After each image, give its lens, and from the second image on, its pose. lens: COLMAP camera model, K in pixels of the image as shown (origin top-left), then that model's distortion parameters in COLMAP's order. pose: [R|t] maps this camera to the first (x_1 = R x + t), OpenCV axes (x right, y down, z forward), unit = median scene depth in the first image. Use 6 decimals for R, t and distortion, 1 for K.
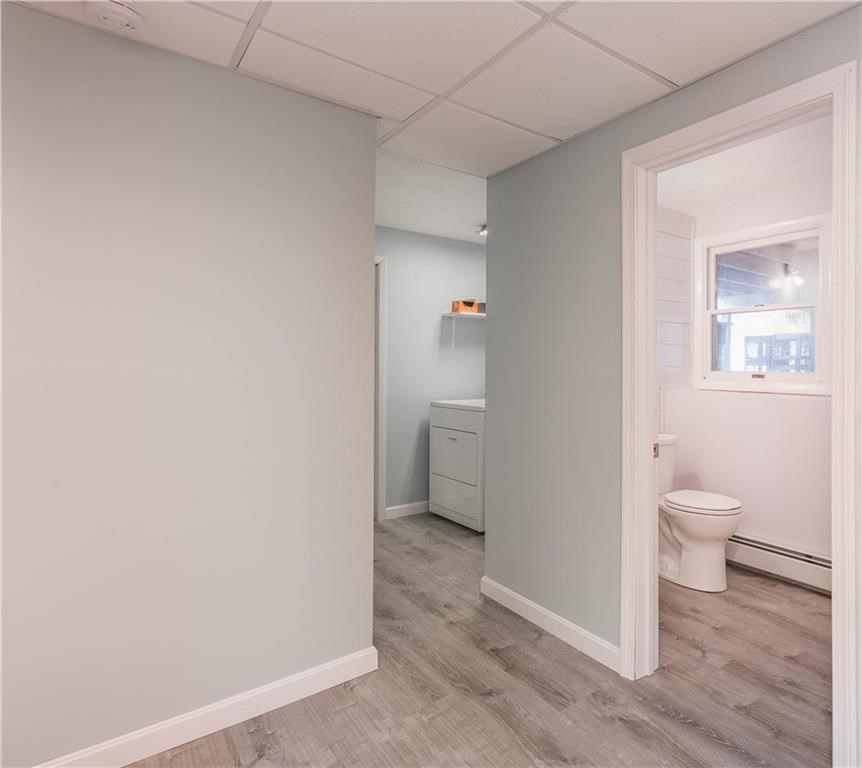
lens RADIAL K [[571.0, 0, 431.1], [0, 571.0, 379.1], [0, 0, 1]] dist [-0.003061, -0.000484]
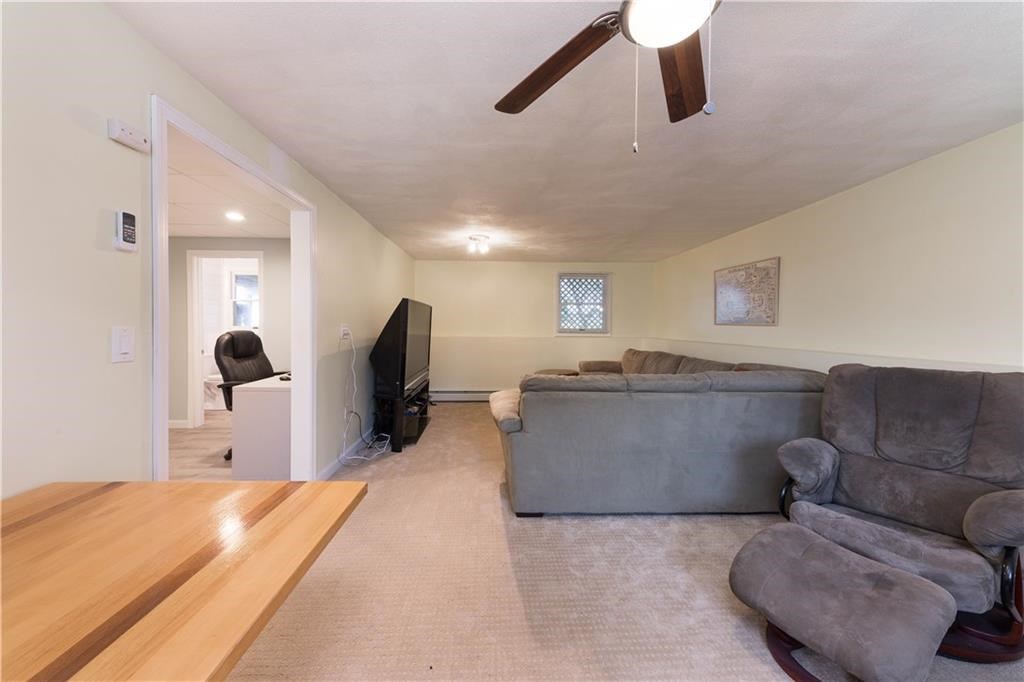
lens RADIAL K [[362.1, 0, 511.1], [0, 362.1, 330.8], [0, 0, 1]] dist [0.000095, -0.000006]
pose [[0.474486, -0.003468, 0.880256, -0.401942], [0.006480, 0.999979, 0.000447, 0.015124], [-0.880239, 0.005492, 0.474499, -1.051119]]
